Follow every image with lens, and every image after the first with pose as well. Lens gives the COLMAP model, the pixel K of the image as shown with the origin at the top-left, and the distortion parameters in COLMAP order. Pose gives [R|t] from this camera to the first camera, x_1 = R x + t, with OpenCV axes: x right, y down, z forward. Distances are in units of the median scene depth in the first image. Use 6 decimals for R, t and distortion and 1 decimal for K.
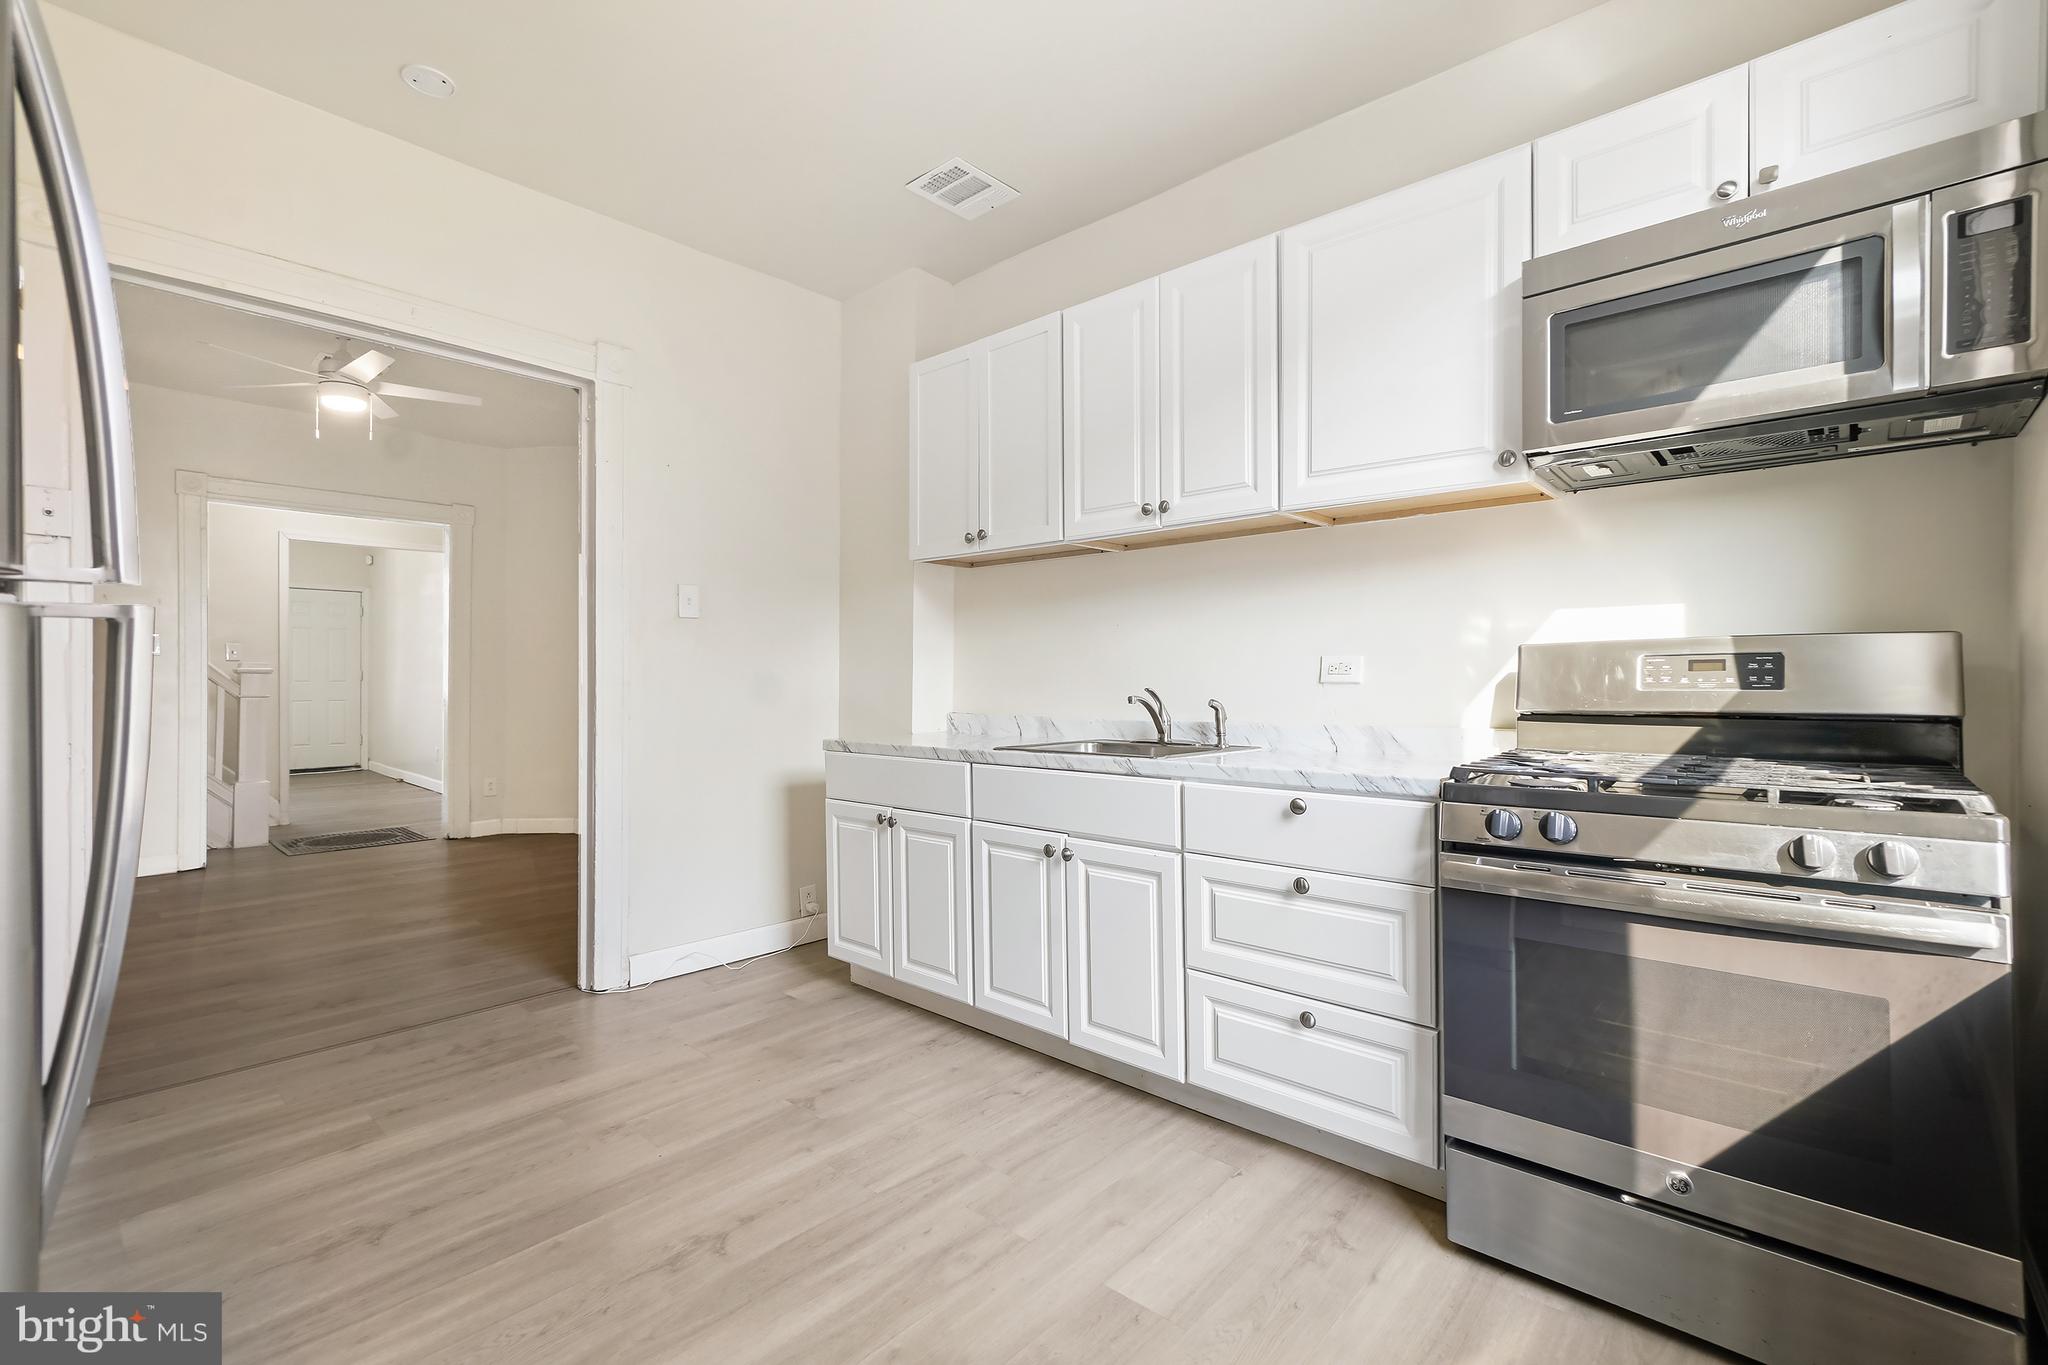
lens RADIAL K [[891.0, 0, 1032.1], [0, 891.0, 663.9], [0, 0, 1]] dist [-0.012138, 0.005350]
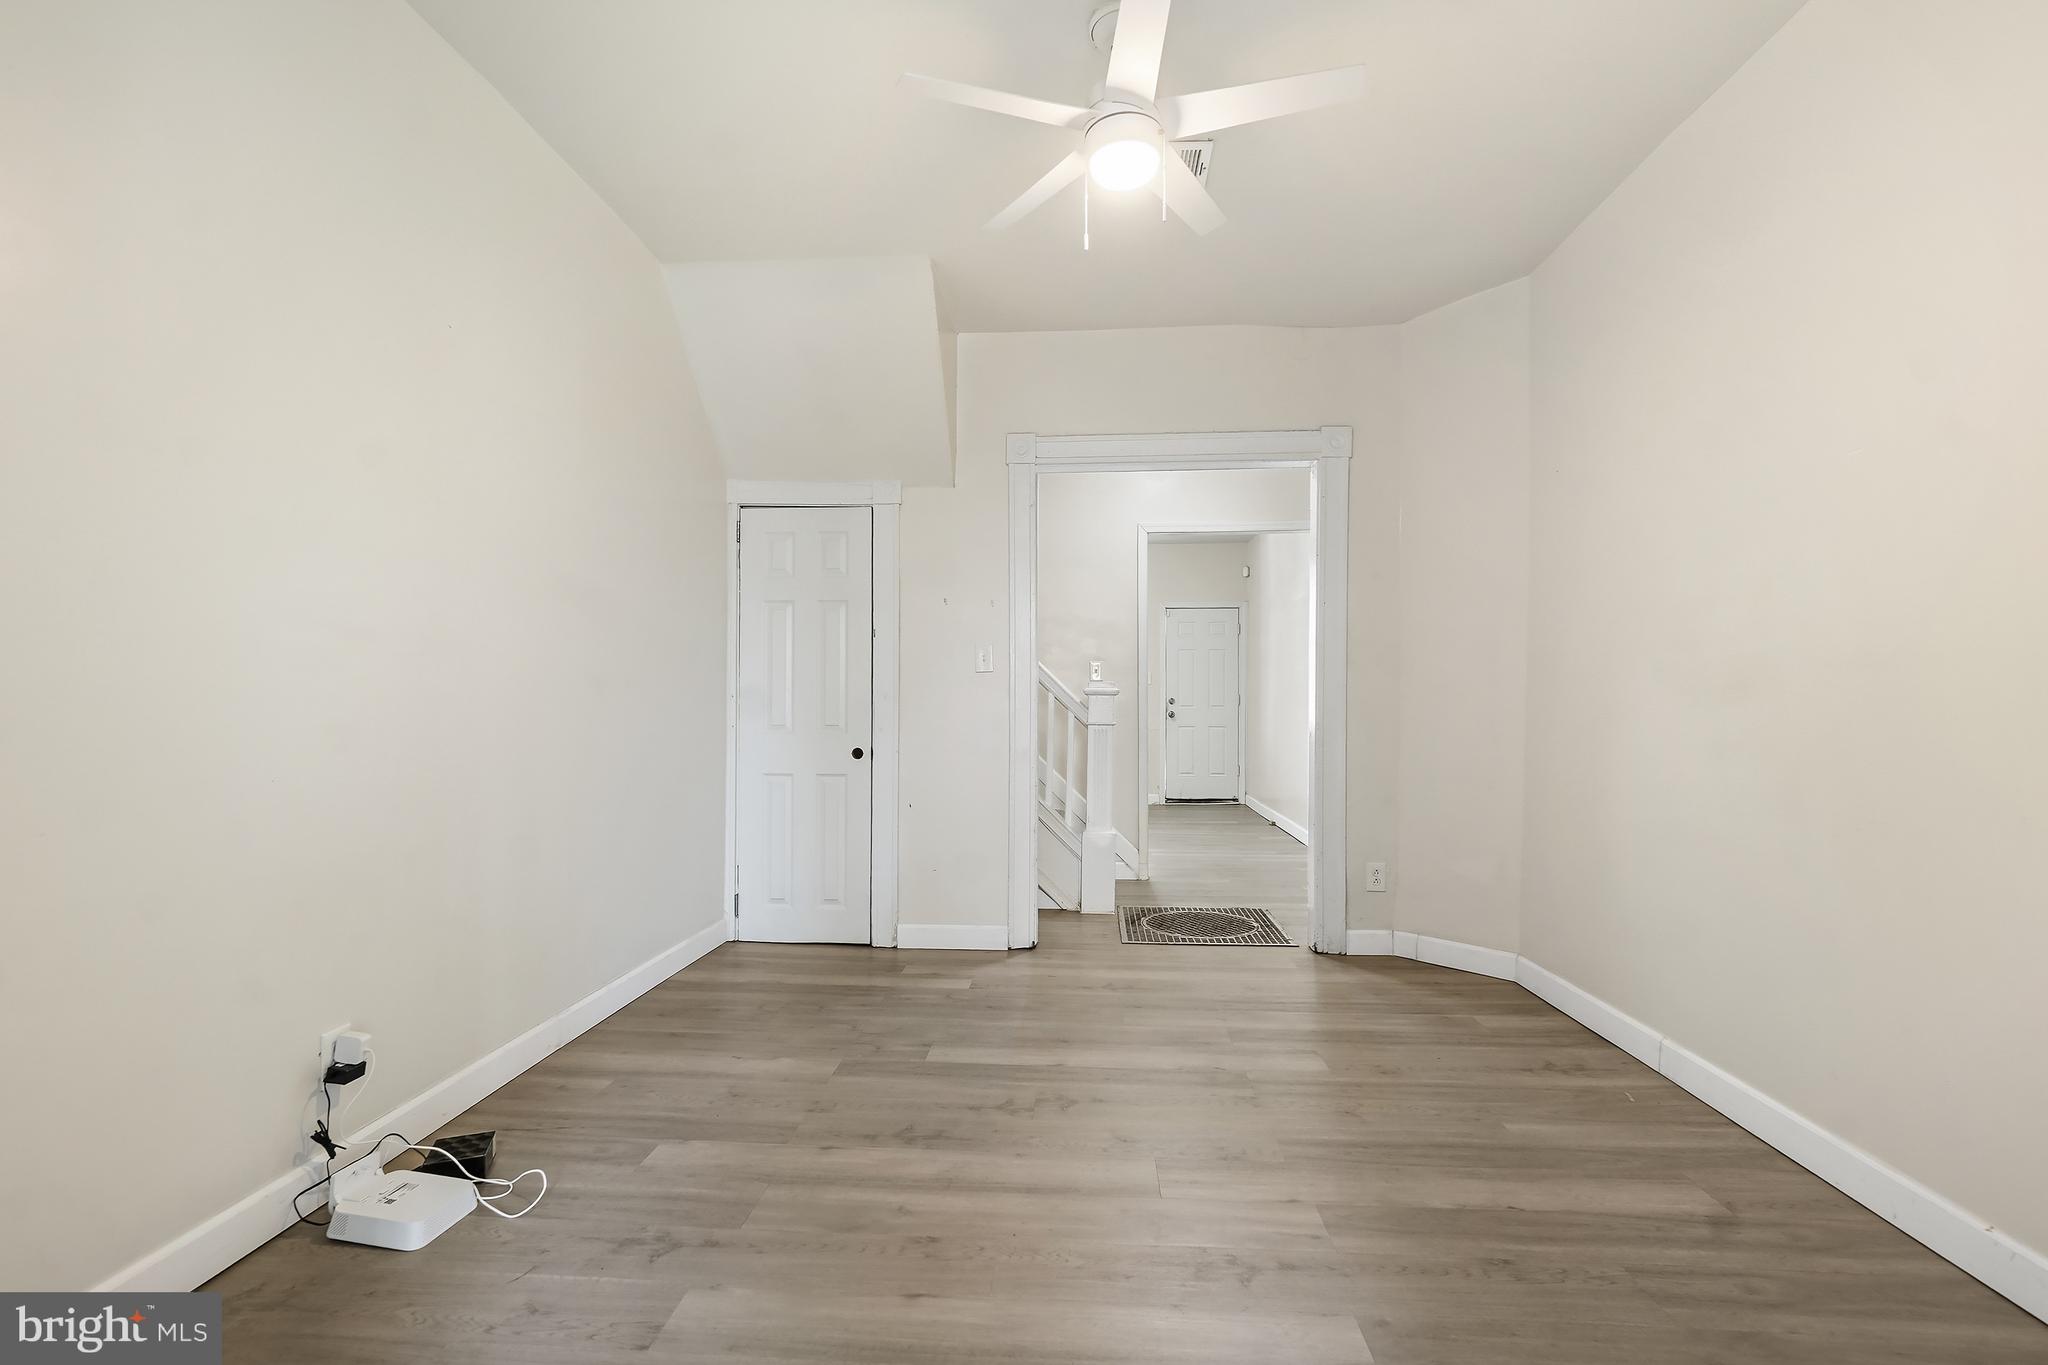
lens RADIAL K [[913.5, 0, 997.8], [0, 913.5, 712.3], [0, 0, 1]] dist [-0.000310, 0.000082]
pose [[0.595939, 0.008132, -0.802989, -0.602318], [0.012025, 0.999746, 0.019049, 0.020676], [0.802940, -0.021008, 0.595690, 0.962944]]
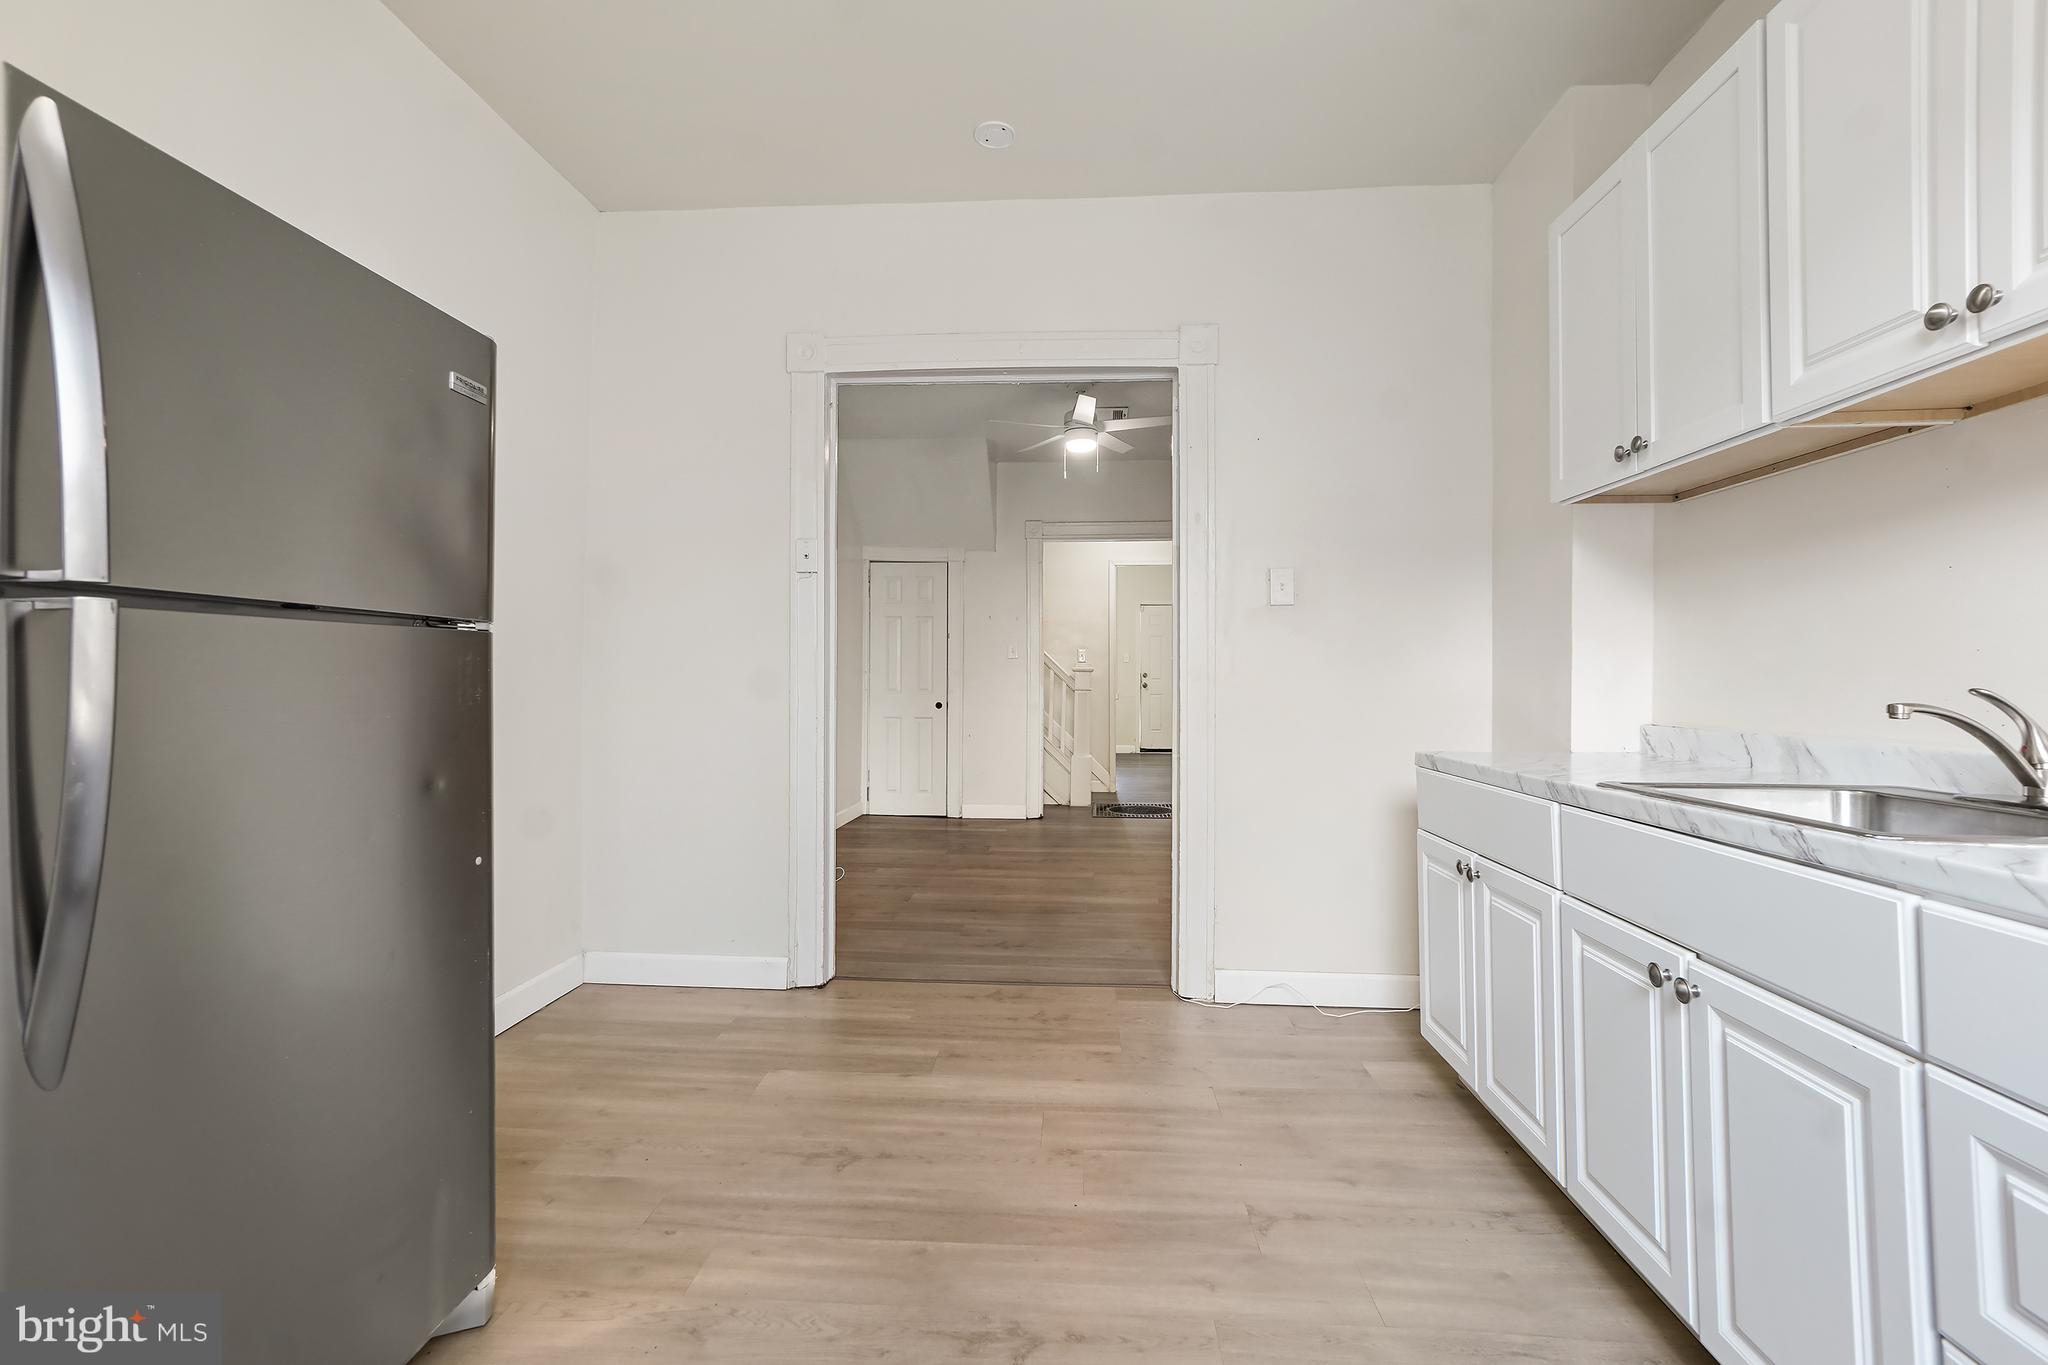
lens RADIAL K [[891.0, 0, 1032.1], [0, 891.0, 663.9], [0, 0, 1]] dist [-0.012138, 0.005350]
pose [[0.621168, -0.009856, -0.783616, 0.194433], [0.009629, 0.999941, -0.004944, 0.011361], [0.783619, -0.004475, 0.621226, 0.313082]]
